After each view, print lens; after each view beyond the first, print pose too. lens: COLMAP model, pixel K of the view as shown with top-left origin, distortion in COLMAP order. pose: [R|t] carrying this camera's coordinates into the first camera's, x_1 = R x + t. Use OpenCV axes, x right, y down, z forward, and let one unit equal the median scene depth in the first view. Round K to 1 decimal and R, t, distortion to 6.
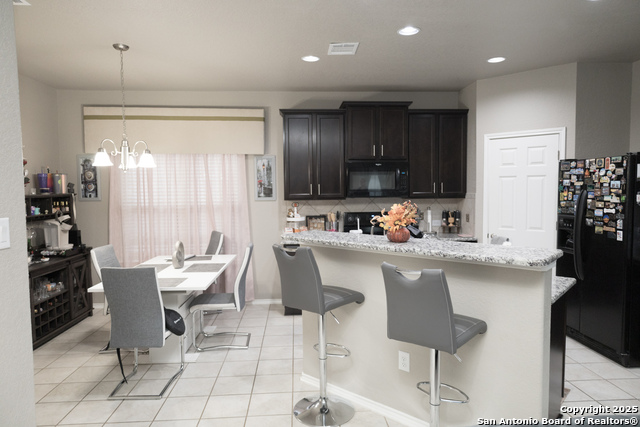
lens RADIAL K [[419.3, 0, 320.2], [0, 419.3, 213.8], [0, 0, 1]] dist [0.017099, -0.001448]
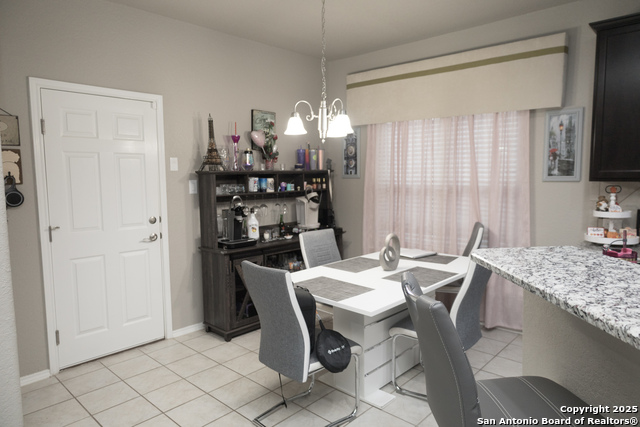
lens RADIAL K [[419.3, 0, 320.1], [0, 419.3, 213.5], [0, 0, 1]] dist [0.017099, -0.001448]
pose [[0.699545, 0.073619, -0.710787, 0.072798], [-0.041179, 0.997179, 0.062754, -0.008207], [0.713401, -0.014629, 0.700603, 0.301144]]
